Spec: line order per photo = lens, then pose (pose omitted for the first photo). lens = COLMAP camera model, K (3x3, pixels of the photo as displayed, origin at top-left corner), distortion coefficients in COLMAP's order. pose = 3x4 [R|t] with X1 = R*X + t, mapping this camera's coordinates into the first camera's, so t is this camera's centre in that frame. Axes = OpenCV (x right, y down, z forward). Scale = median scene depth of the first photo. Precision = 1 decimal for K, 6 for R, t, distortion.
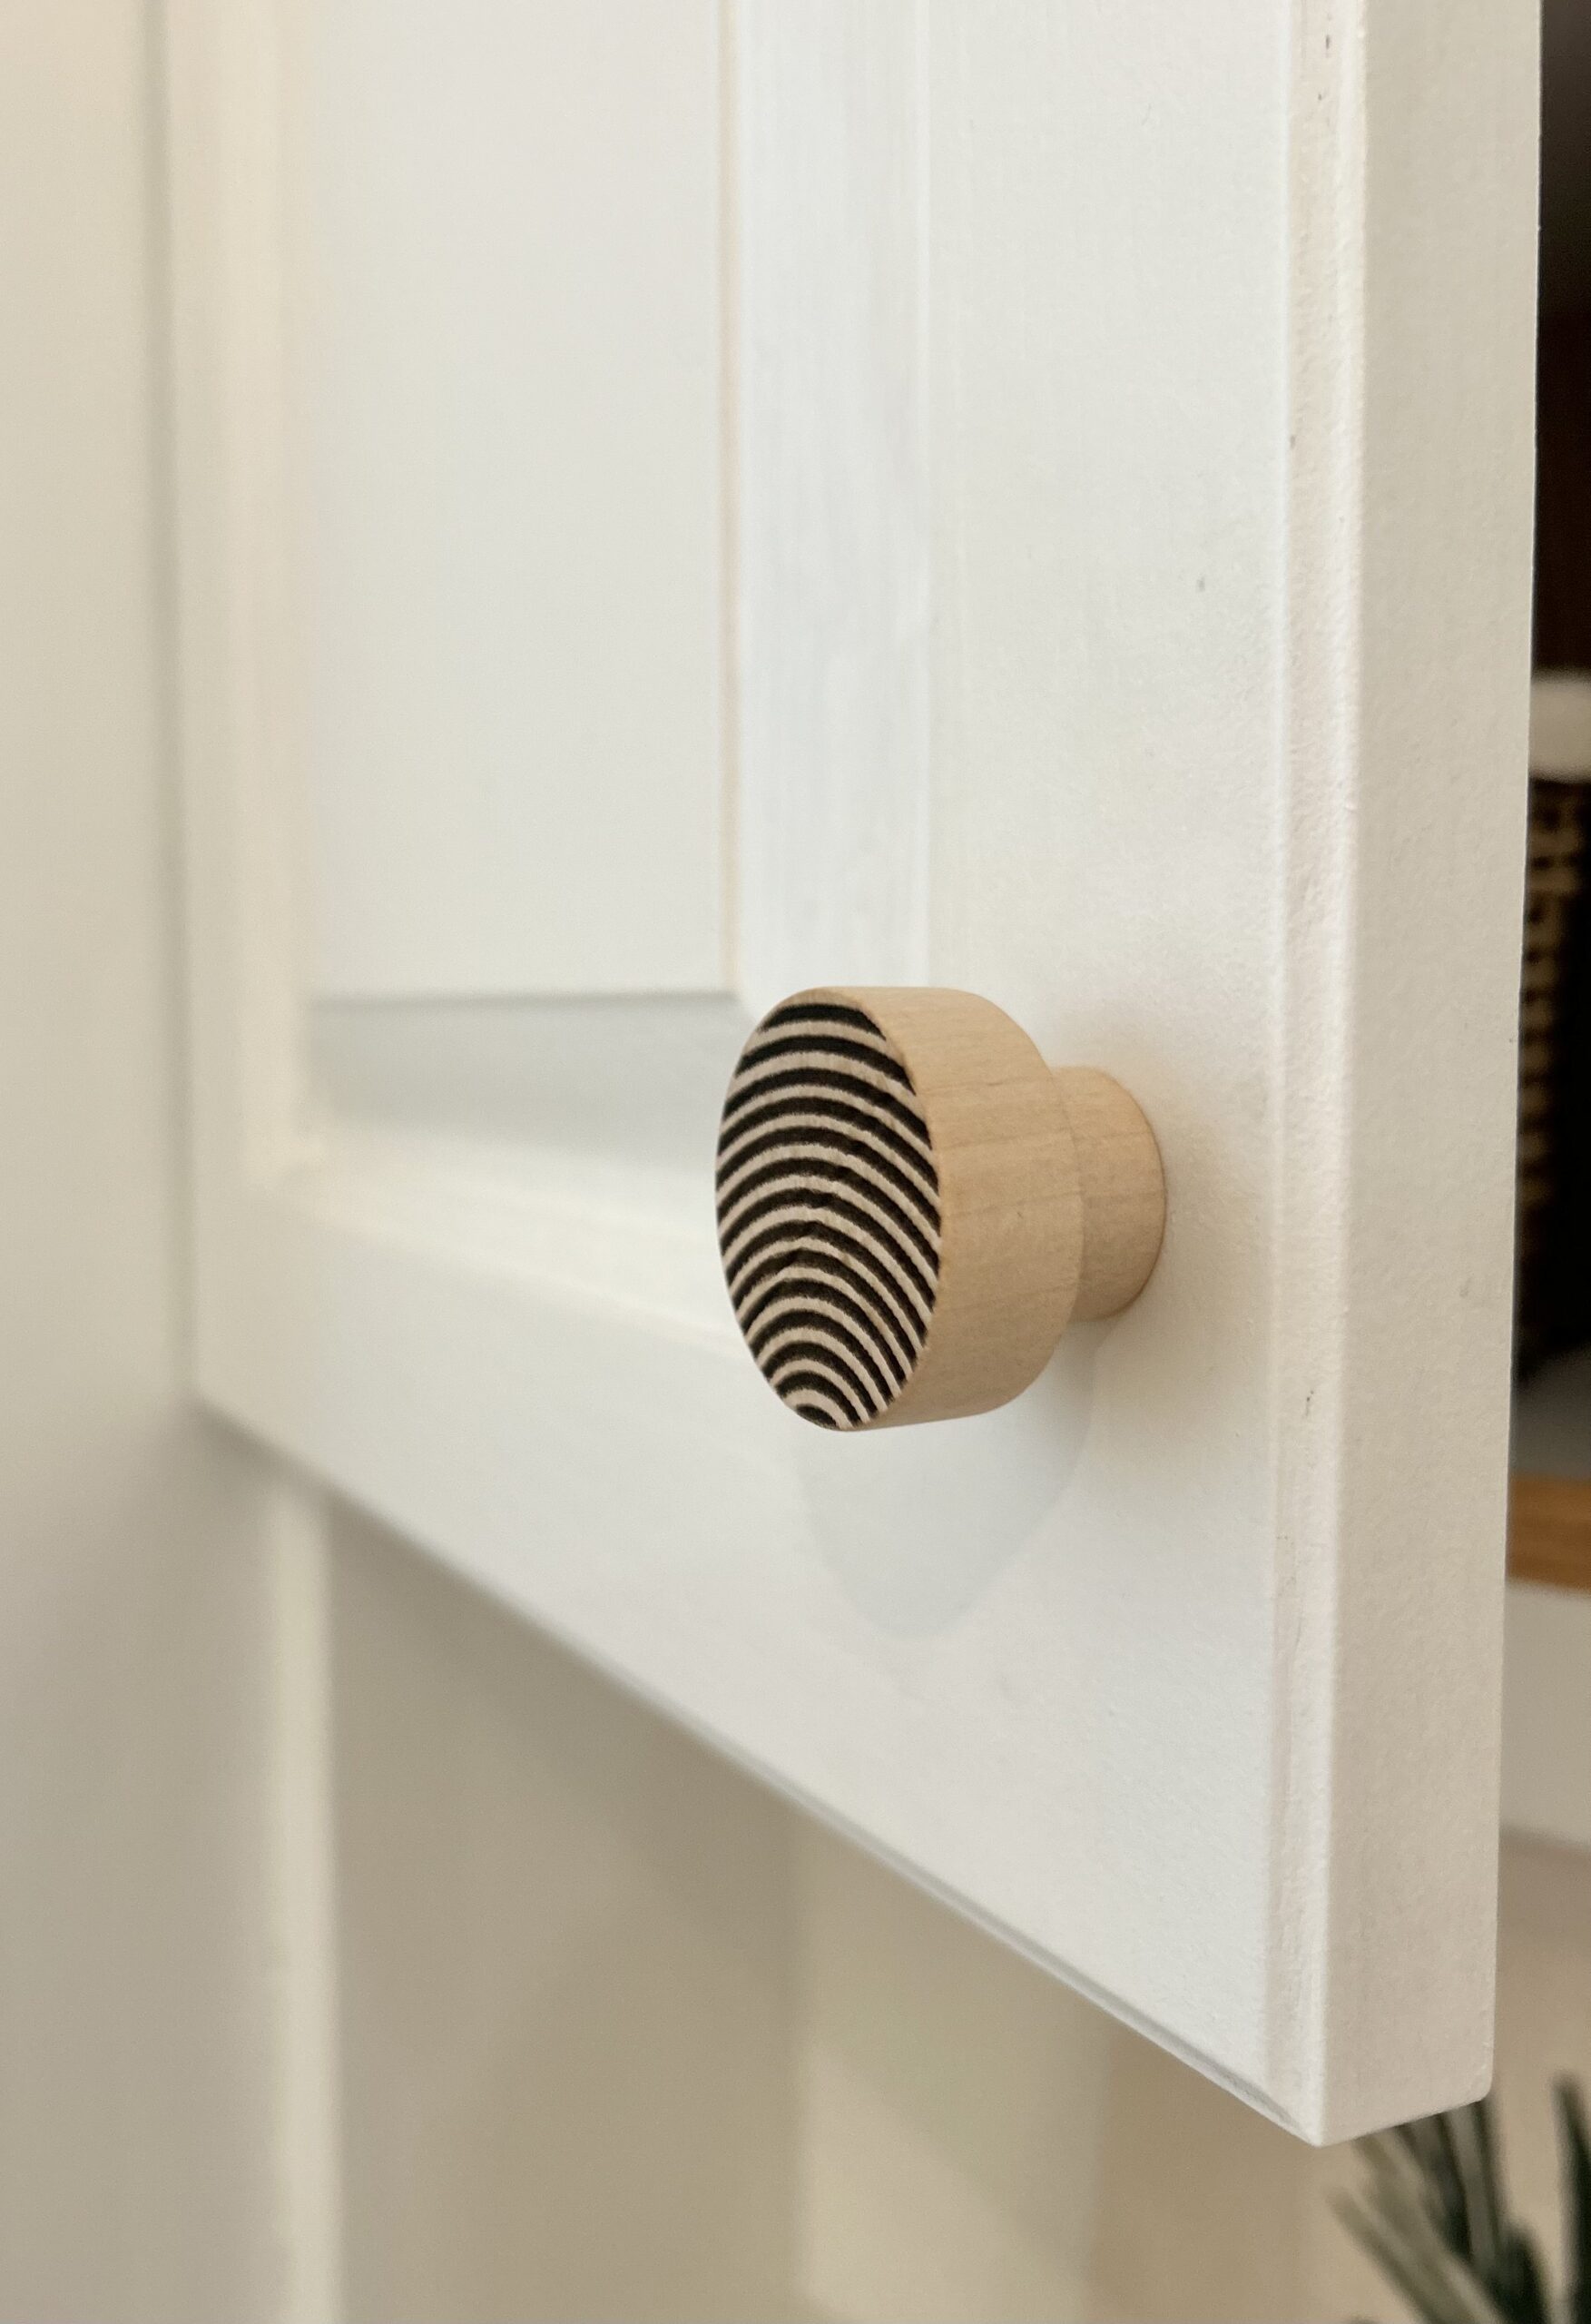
lens RADIAL K [[2241.9, 0, 794.8], [0, 2241.9, 1166.8], [0, 0, 1]] dist [0.008383, 0.000000]
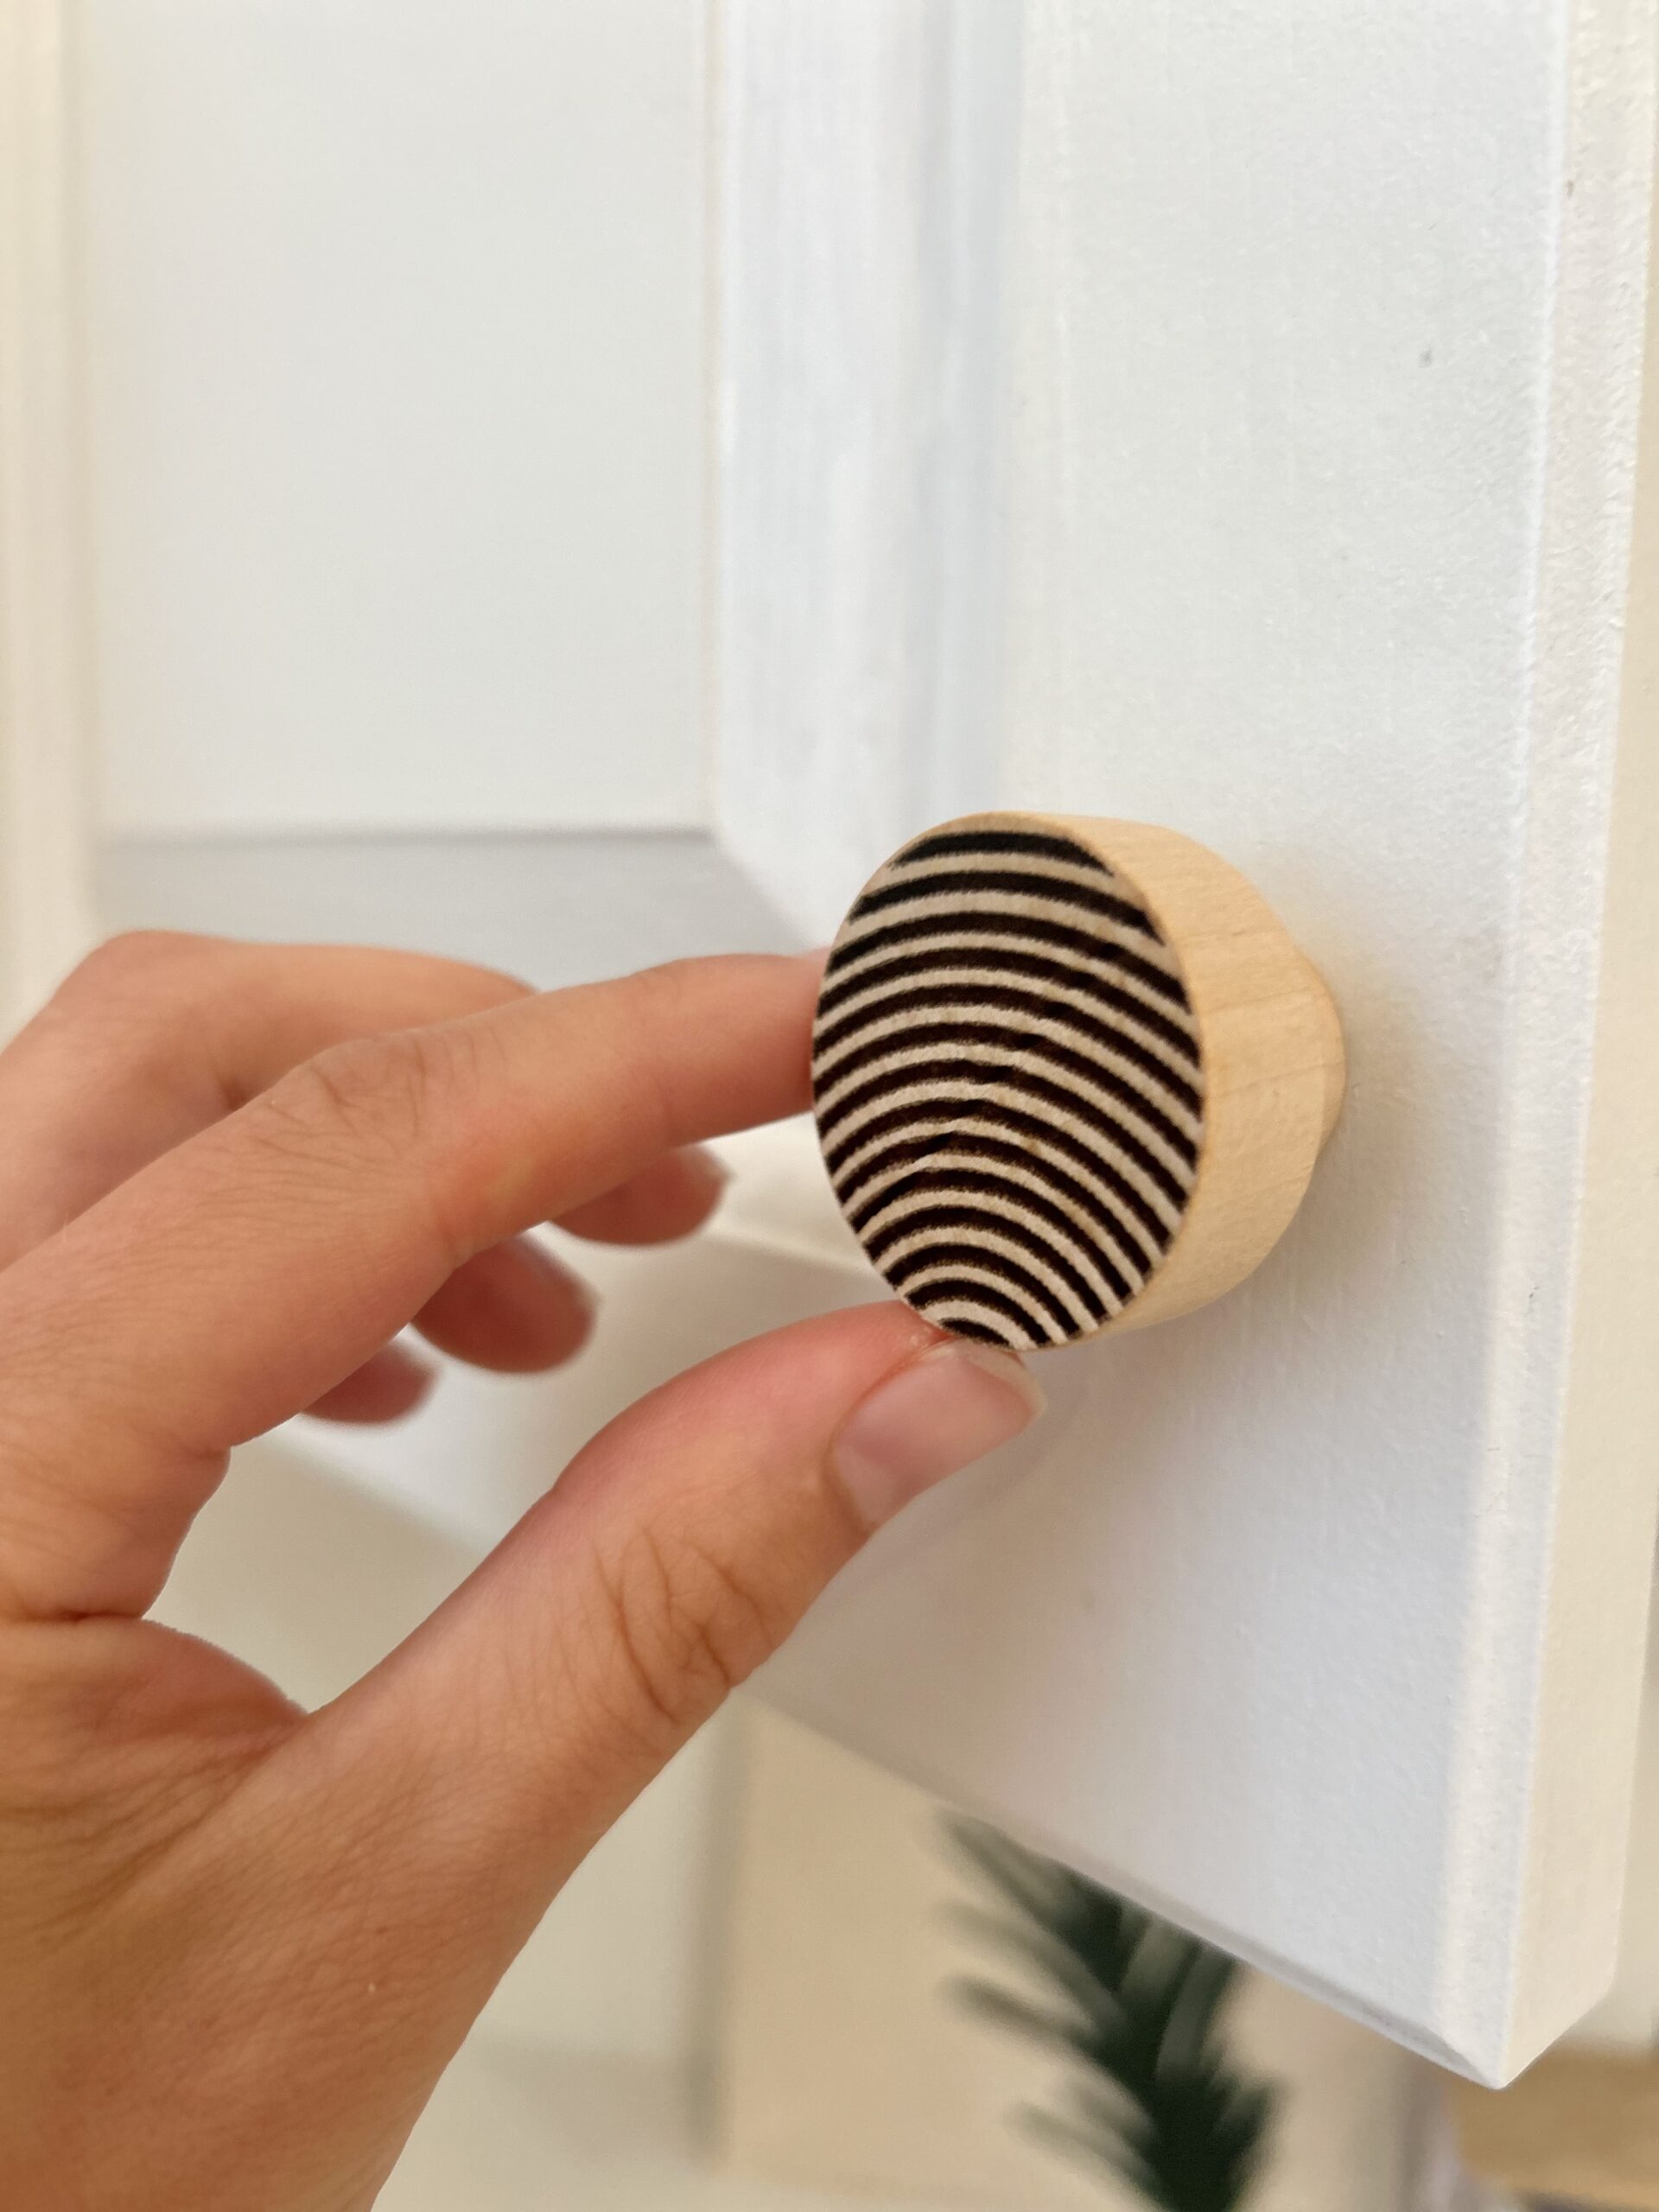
lens RADIAL K [[1675.3, 0, 830.1], [0, 1675.3, 1097.5], [0, 0, 1]] dist [-0.007918, -0.002776]
pose [[0.955787, -0.010166, 0.293886, -0.229854], [-0.004245, 0.998821, 0.048358, -0.005961], [-0.294031, -0.047467, 0.954617, 0.443668]]
